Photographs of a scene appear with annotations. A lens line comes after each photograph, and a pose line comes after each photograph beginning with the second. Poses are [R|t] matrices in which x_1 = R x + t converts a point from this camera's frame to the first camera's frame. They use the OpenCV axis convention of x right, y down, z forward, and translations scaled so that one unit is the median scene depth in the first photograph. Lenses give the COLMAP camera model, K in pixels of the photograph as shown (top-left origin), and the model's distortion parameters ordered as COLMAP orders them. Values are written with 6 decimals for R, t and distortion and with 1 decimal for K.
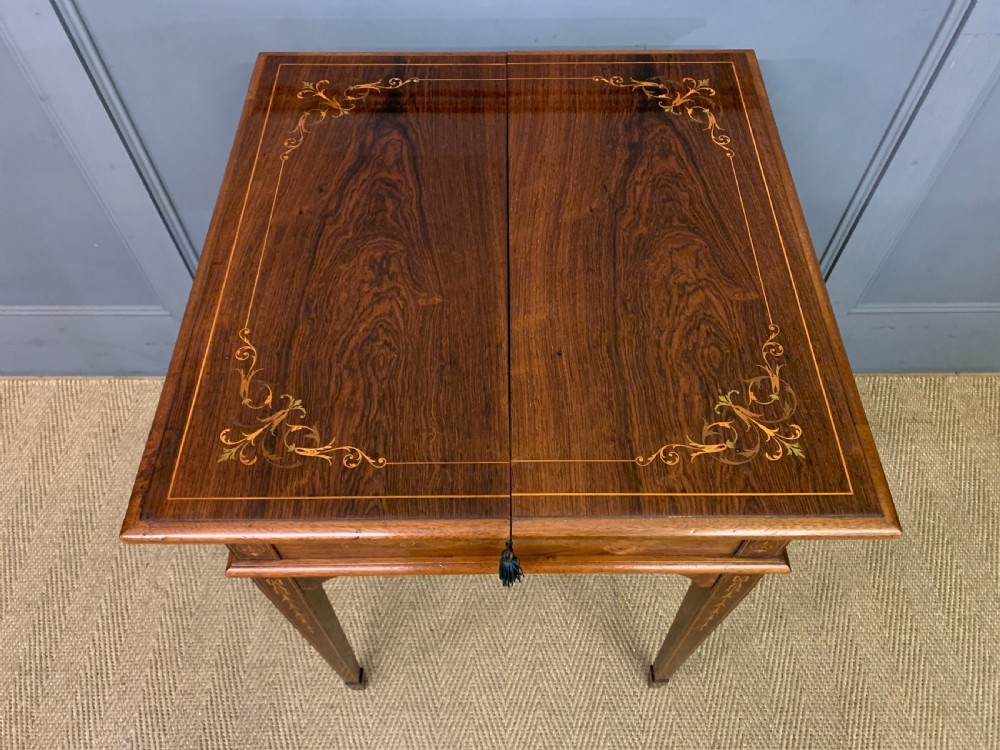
lens RADIAL K [[769.2, 0, 501.0], [0, 769.2, 375.7], [0, 0, 1]] dist [0.012928, -0.001492]
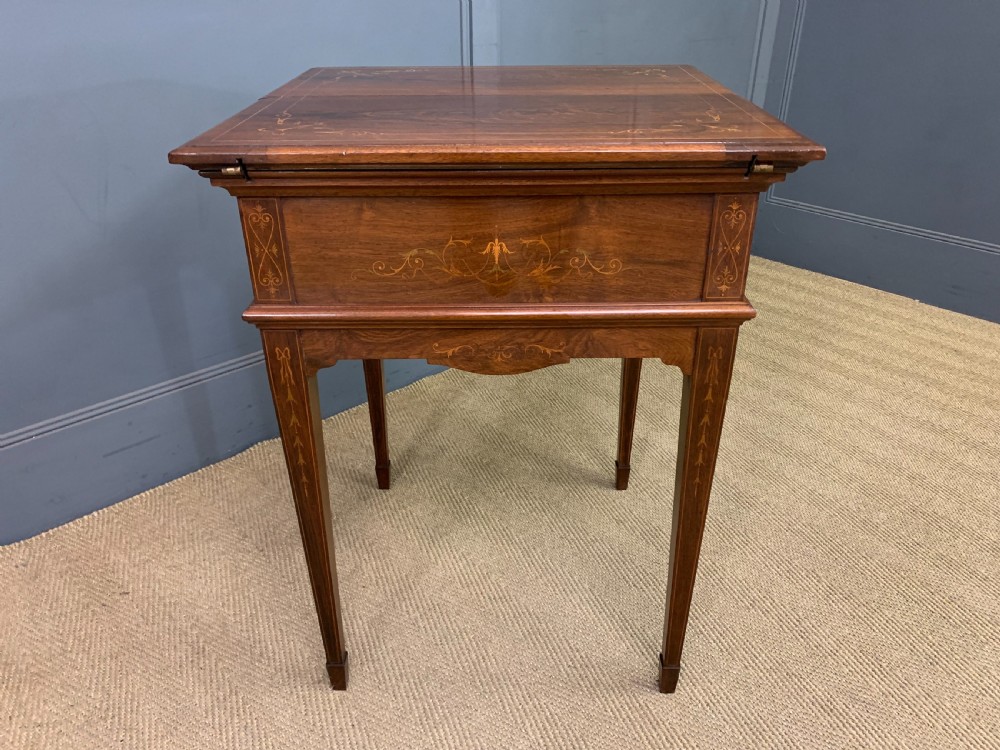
lens RADIAL K [[769.2, 0, 501.0], [0, 769.2, 375.7], [0, 0, 1]] dist [0.012928, -0.001492]
pose [[0.999968, 0.001041, -0.007897, 0.012894], [-0.004606, 0.884423, -0.466663, 0.491312], [0.006498, 0.466685, 0.884400, 0.038221]]
